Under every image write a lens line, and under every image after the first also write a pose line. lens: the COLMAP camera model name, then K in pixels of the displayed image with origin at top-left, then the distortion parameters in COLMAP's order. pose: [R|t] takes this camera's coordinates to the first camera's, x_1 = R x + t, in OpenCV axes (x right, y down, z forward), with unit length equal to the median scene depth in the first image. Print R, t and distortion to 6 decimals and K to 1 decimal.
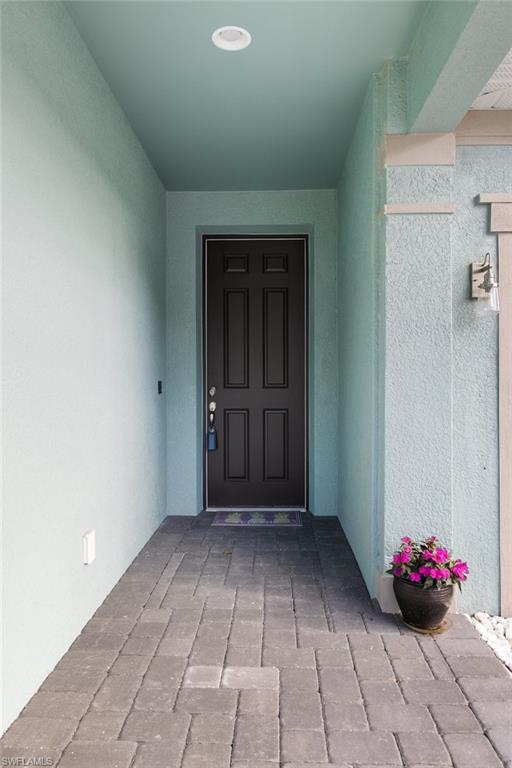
lens RADIAL K [[666.6, 0, 256.0], [0, 666.6, 384.0], [0, 0, 1]] dist [-0.008037, -0.006239]
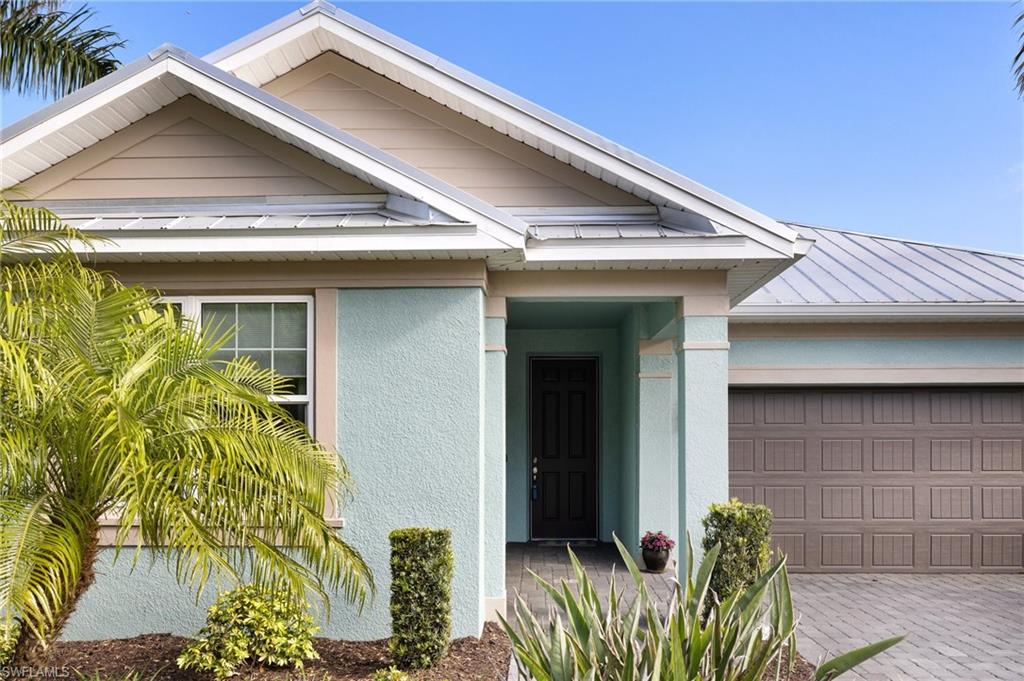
lens RADIAL K [[888.8, 0, 512.6], [0, 888.8, 429.0], [0, 0, 1]] dist [-0.008037, -0.006239]
pose [[0.999984, 0.000894, -0.005587, -0.107811], [-0.000964, 0.999923, -0.012394, -0.035515], [0.005575, 0.012399, 0.999908, -1.026272]]
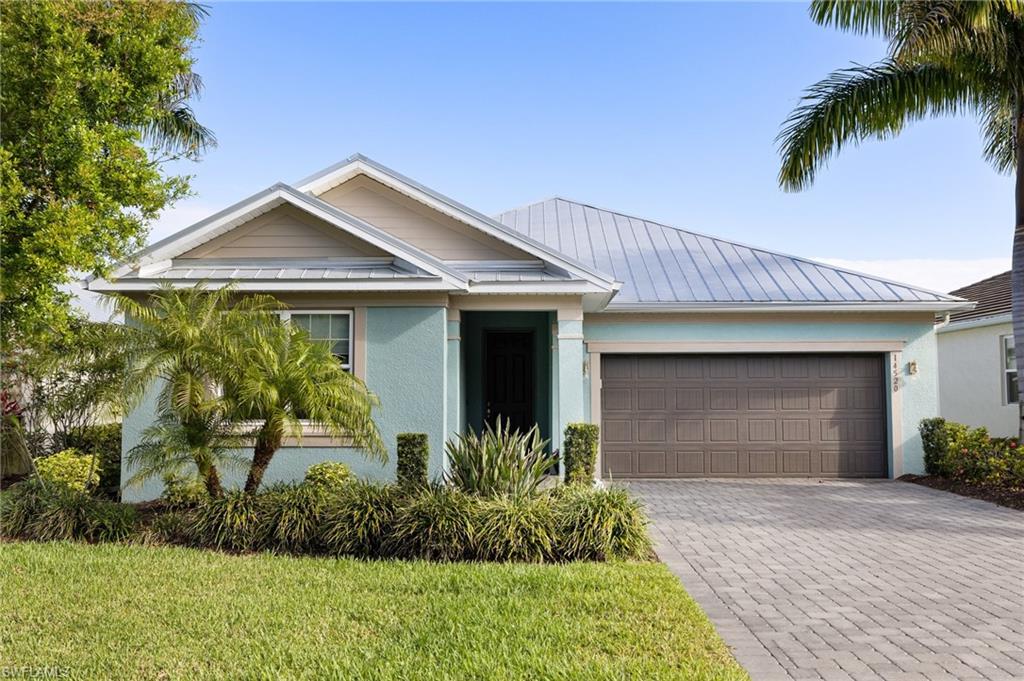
lens RADIAL K [[972.8, 0, 577.5], [0, 972.8, 342.7], [0, 0, 1]] dist [0.015671, 0.011812]
pose [[0.997025, 0.003264, 0.077015, -0.024217], [0.000619, 0.998732, -0.050336, -0.028380], [-0.077082, 0.050233, 0.995758, -2.140289]]
